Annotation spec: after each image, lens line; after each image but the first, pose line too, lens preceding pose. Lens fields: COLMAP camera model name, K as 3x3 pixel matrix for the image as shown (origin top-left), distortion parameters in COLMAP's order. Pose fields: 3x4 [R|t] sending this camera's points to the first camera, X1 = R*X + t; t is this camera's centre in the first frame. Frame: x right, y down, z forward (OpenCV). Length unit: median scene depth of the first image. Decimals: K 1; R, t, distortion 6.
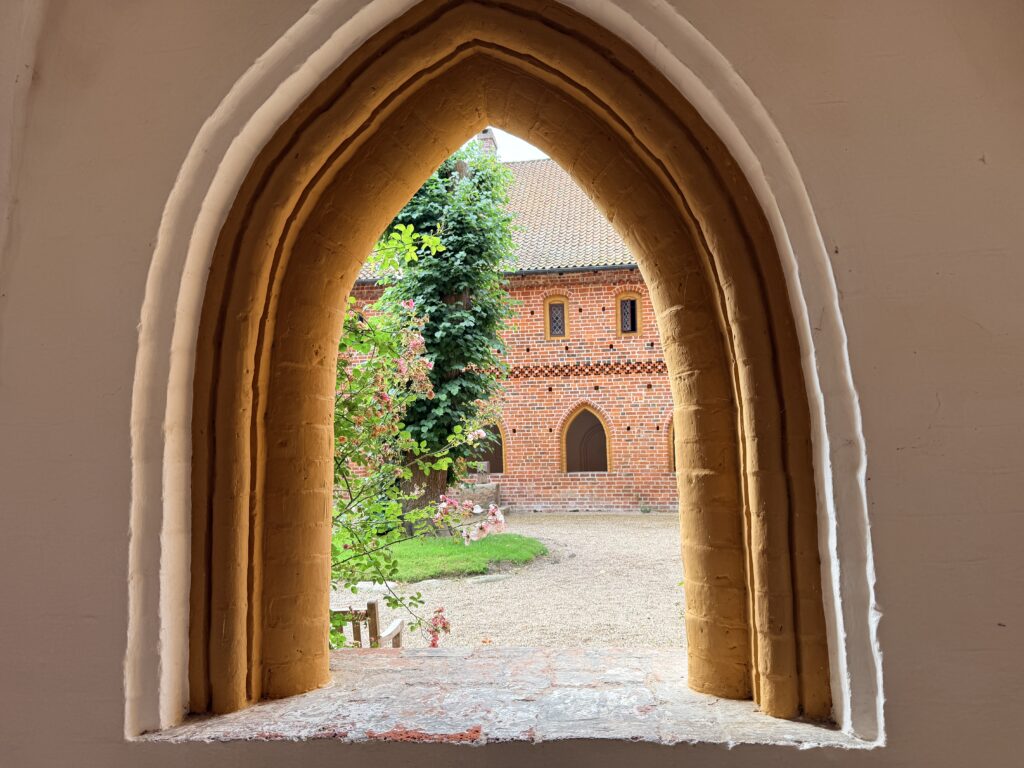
lens RADIAL K [[715.6, 0, 511.8], [0, 715.6, 383.1], [0, 0, 1]] dist [-0.003179, -0.017915]
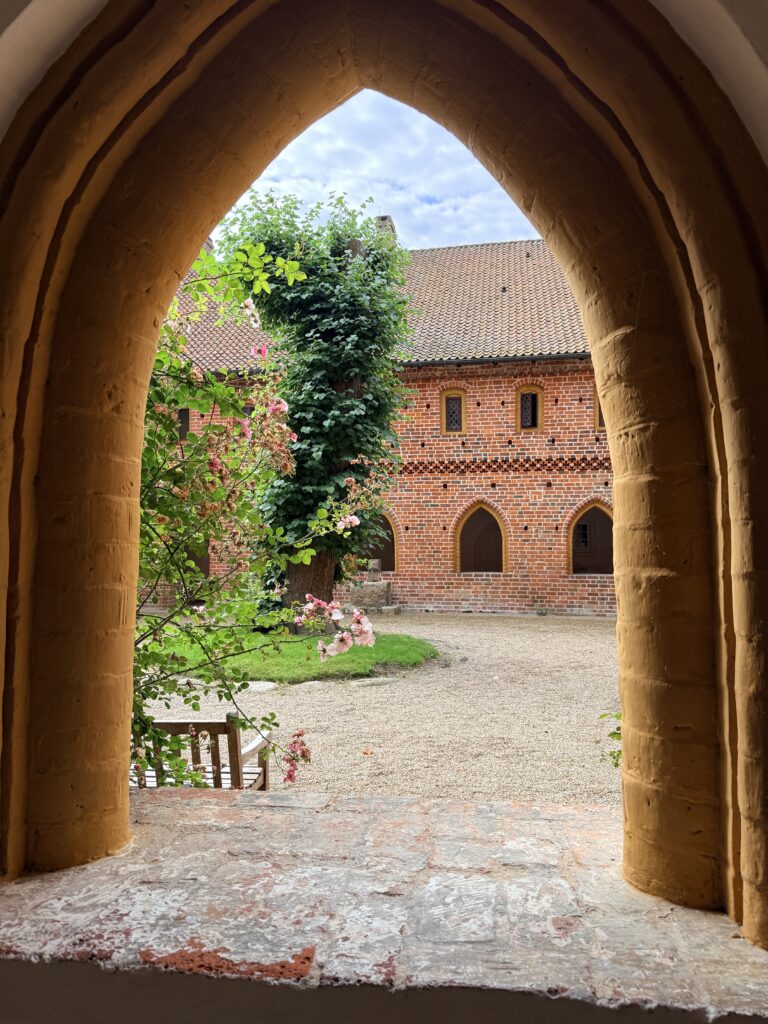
lens RADIAL K [[715.6, 0, 381.1], [0, 715.6, 512.1], [0, 0, 1]] dist [-0.003179, -0.017915]
pose [[0.999154, 0.019519, -0.036195, 0.027447], [-0.017975, 0.998935, 0.042489, 0.040917], [0.036986, -0.041802, 0.998441, 0.298799]]
